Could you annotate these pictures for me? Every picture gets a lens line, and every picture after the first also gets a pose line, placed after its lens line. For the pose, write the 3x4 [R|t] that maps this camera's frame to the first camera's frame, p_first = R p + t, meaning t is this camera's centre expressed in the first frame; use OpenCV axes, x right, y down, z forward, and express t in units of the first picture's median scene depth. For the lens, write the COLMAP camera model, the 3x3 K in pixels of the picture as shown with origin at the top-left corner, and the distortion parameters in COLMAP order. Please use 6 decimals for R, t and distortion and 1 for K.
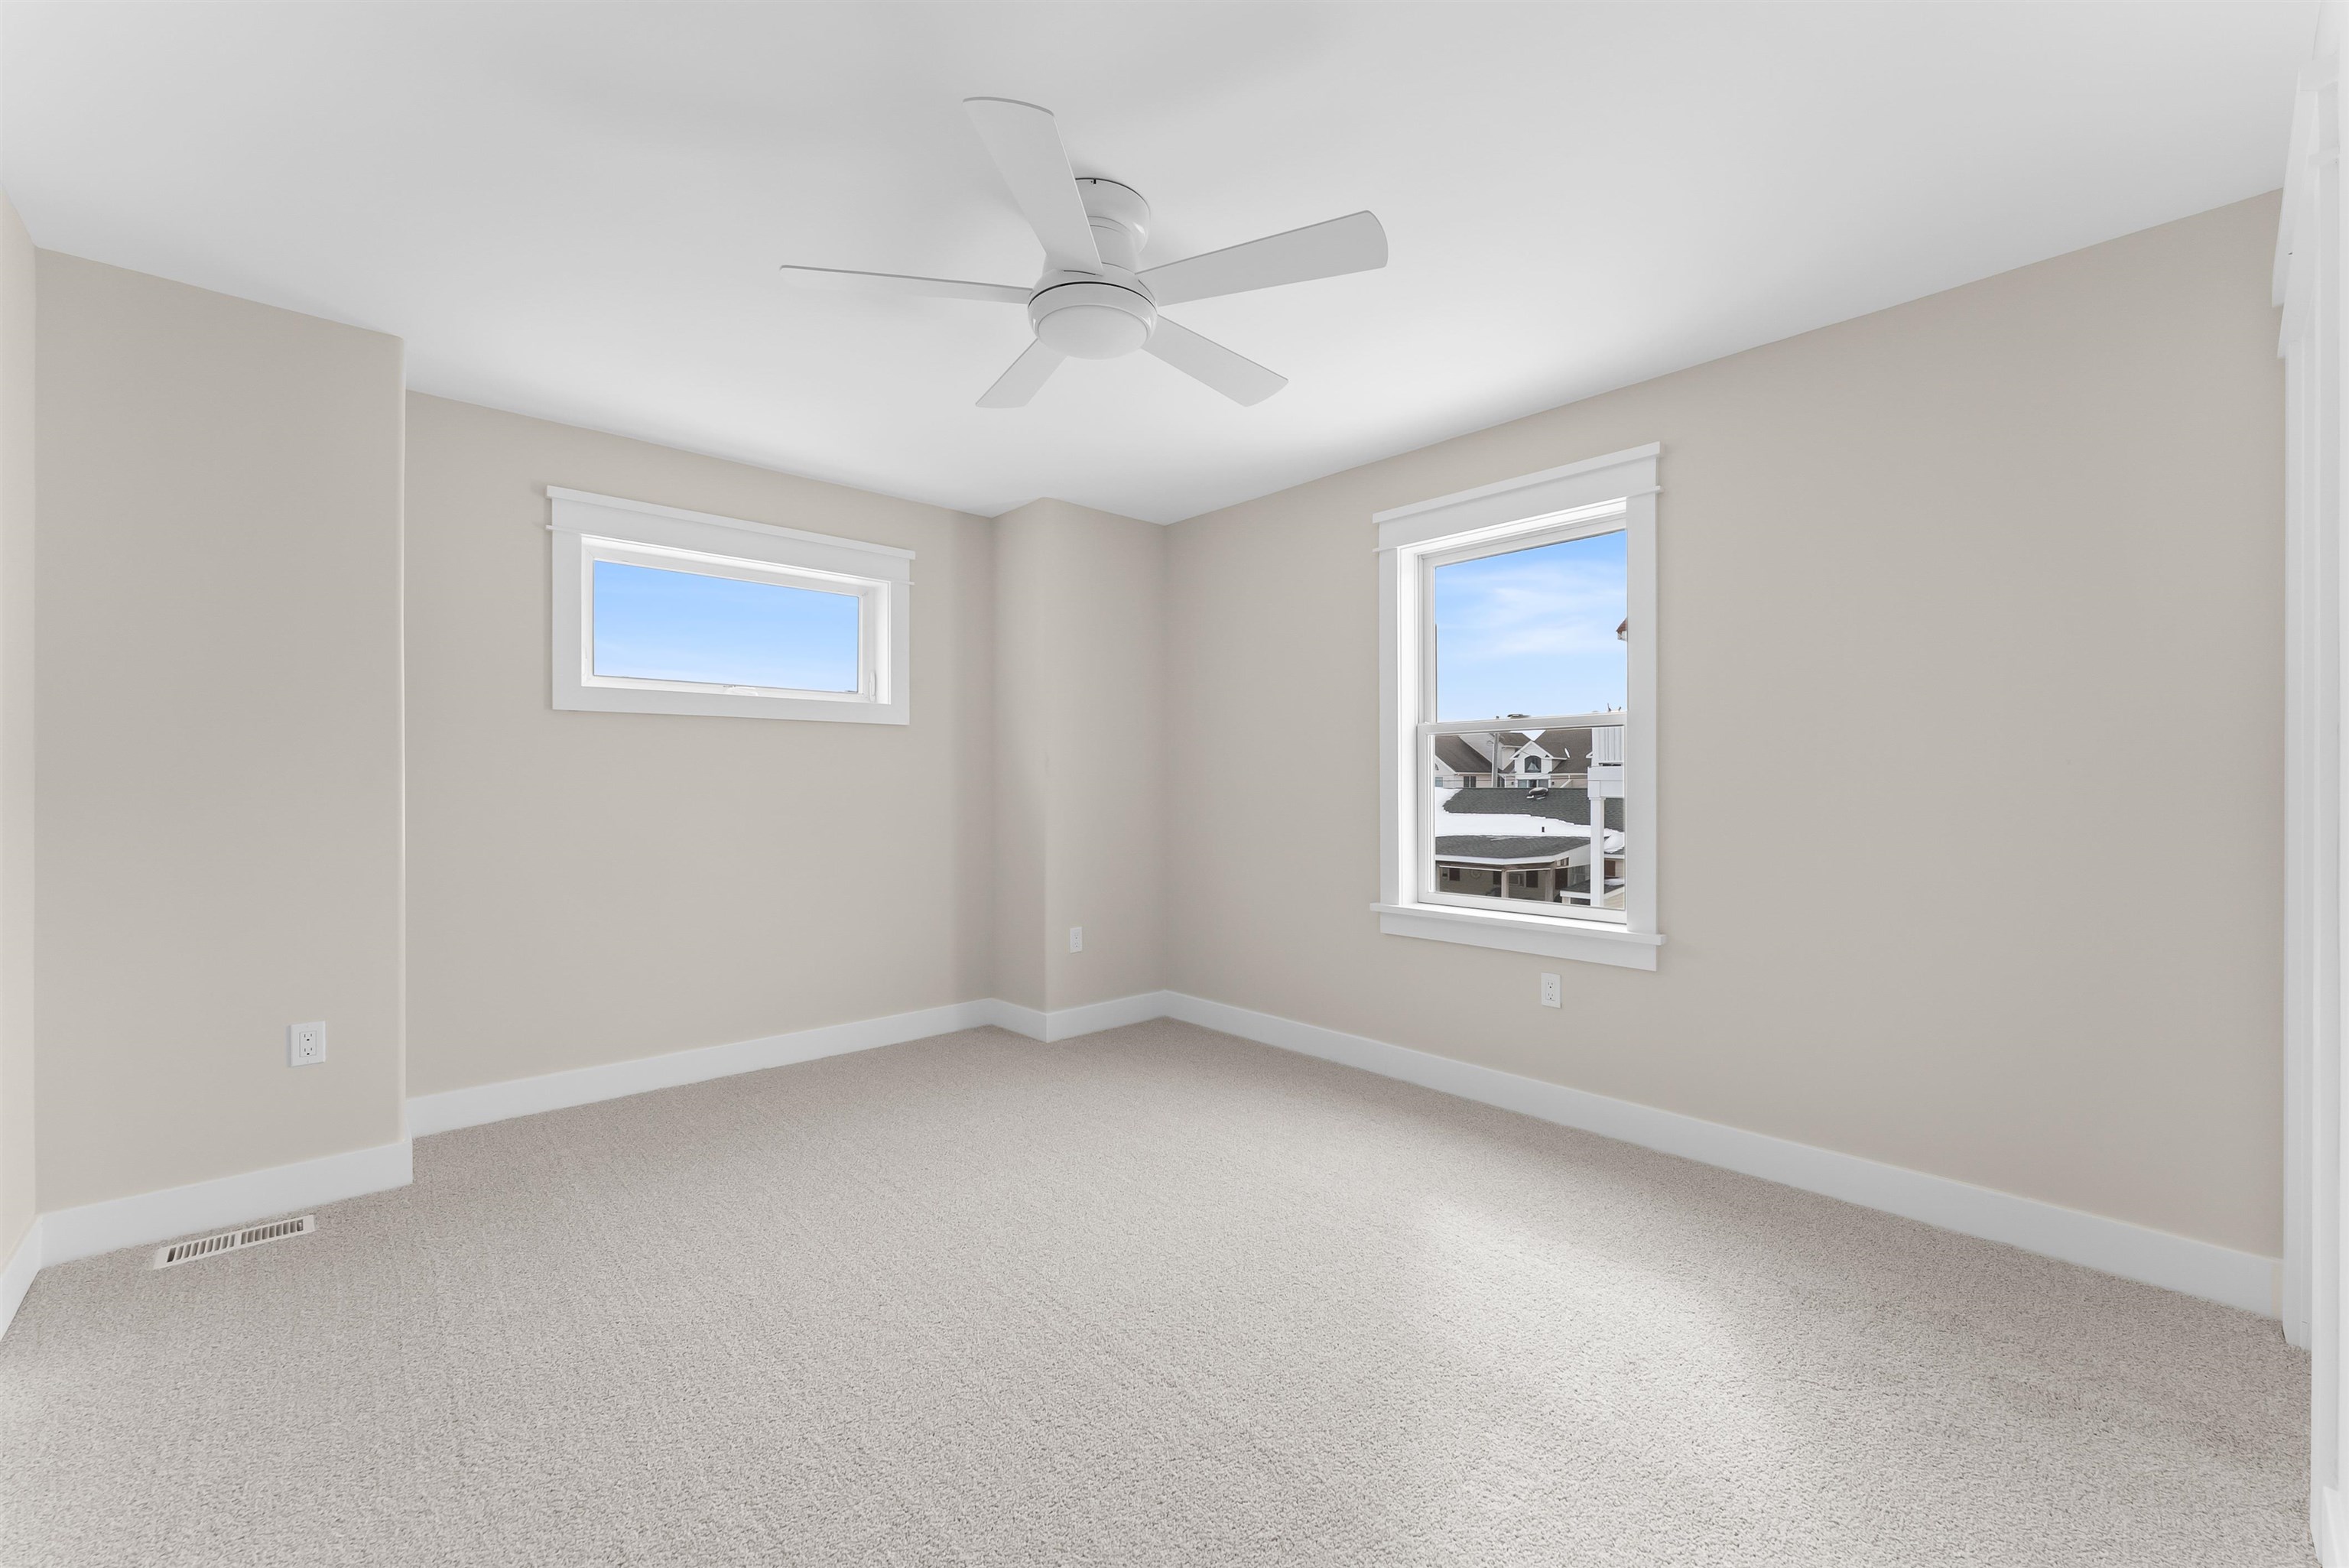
lens RADIAL K [[971.9, 0, 1174.5], [0, 971.9, 784.0], [0, 0, 1]] dist [-0.000638, -0.000218]
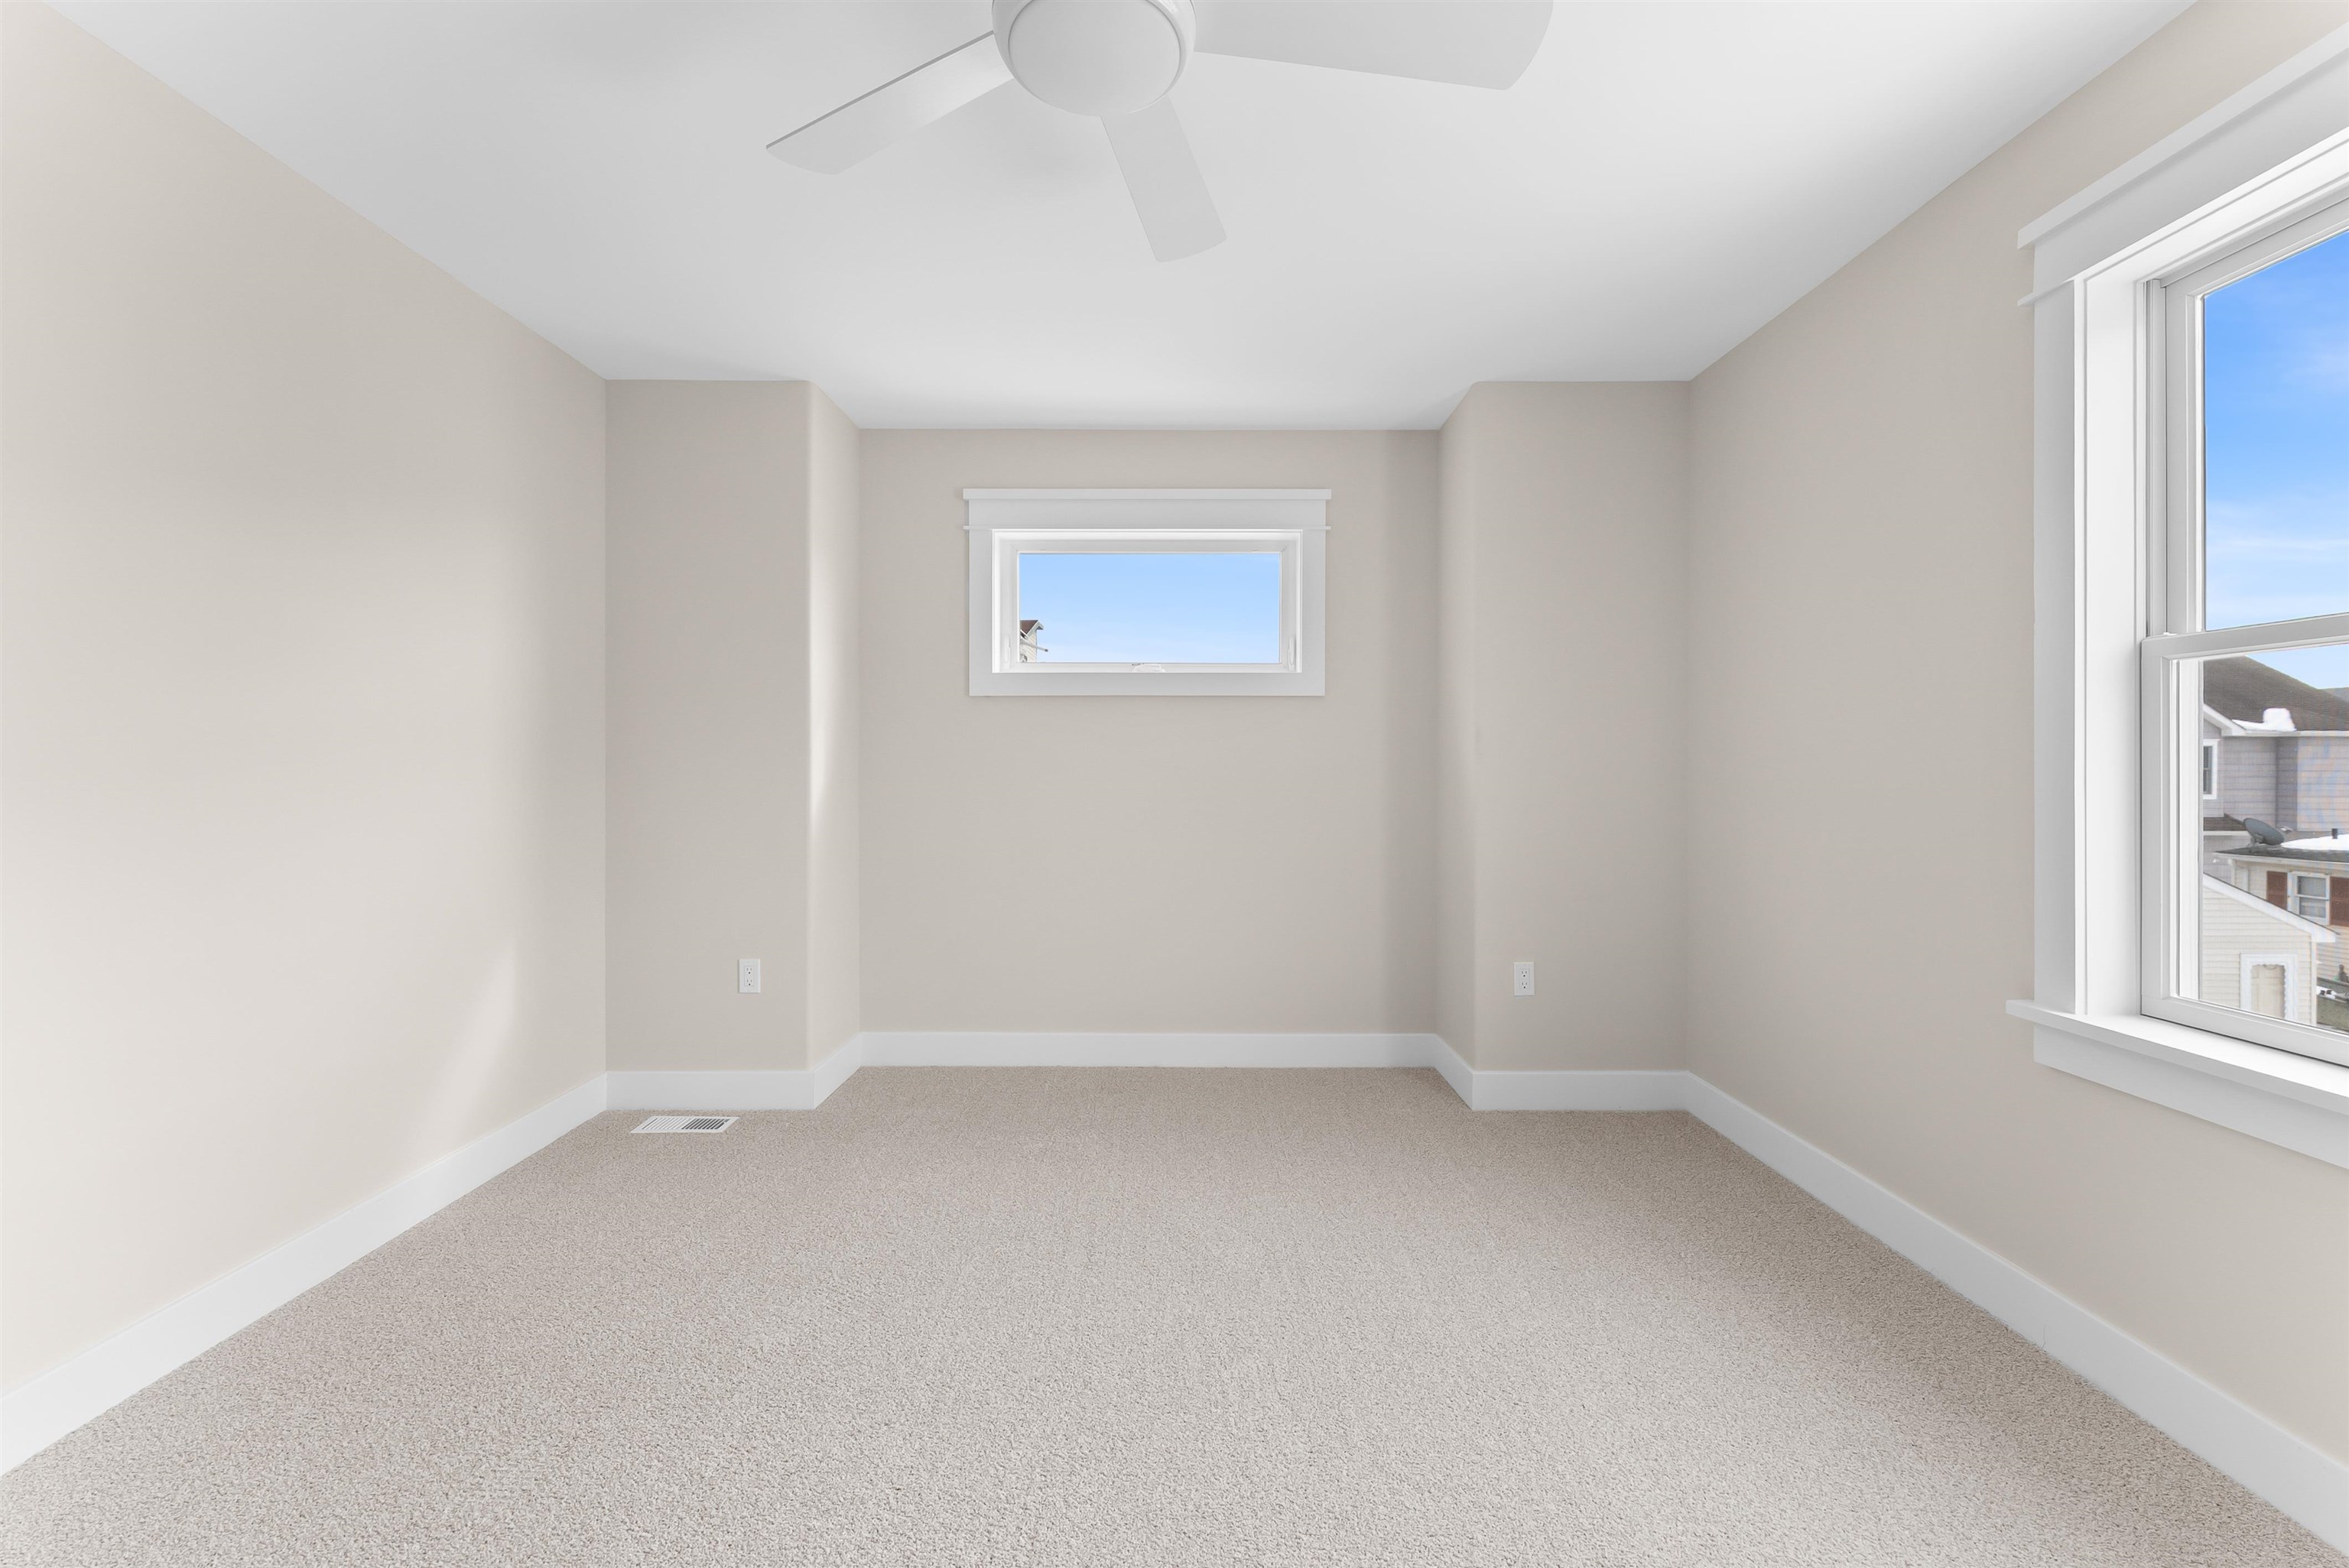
lens RADIAL K [[957.3, 0, 1160.7], [0, 957.3, 772.6], [0, 0, 1]] dist [0.000264, -0.000057]
pose [[0.729952, 0.005785, -0.683474, 0.220999], [-0.001163, 0.999973, 0.007222, 0.000604], [0.683497, -0.004477, 0.729940, 0.333740]]
